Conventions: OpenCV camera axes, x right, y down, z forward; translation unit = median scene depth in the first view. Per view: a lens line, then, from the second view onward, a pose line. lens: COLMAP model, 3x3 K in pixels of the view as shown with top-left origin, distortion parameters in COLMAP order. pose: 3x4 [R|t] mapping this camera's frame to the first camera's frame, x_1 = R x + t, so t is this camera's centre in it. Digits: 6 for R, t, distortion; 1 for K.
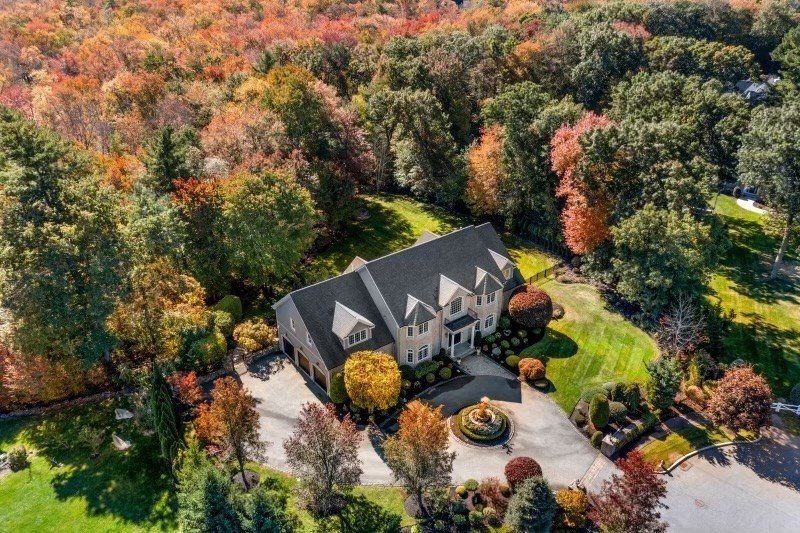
lens RADIAL K [[630.8, 0, 400.0], [0, 630.8, 266.5], [0, 0, 1]] dist [-0.006024, -0.012775]
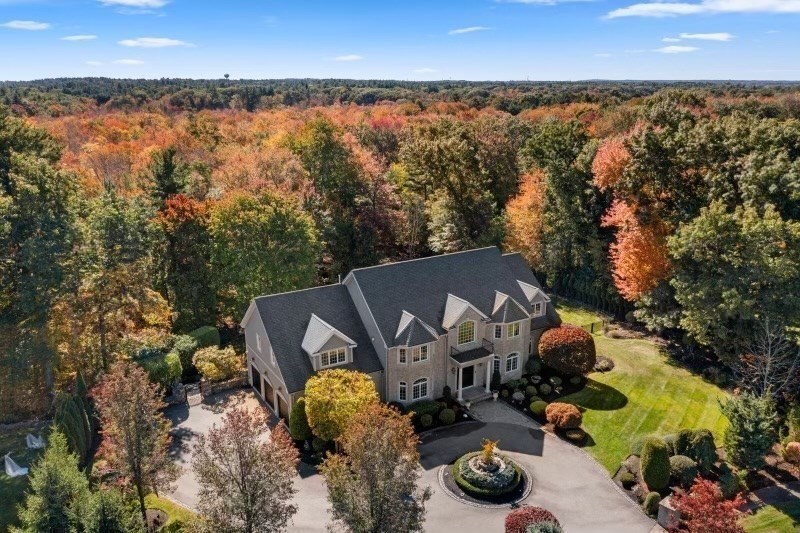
lens RADIAL K [[630.8, 0, 400.0], [0, 630.8, 266.5], [0, 0, 1]] dist [-0.006024, -0.012775]
pose [[0.993562, 0.031699, -0.108762, 0.089455], [-0.054047, 0.976387, -0.209158, 0.150358], [0.099564, 0.213689, 0.971815, 0.211817]]
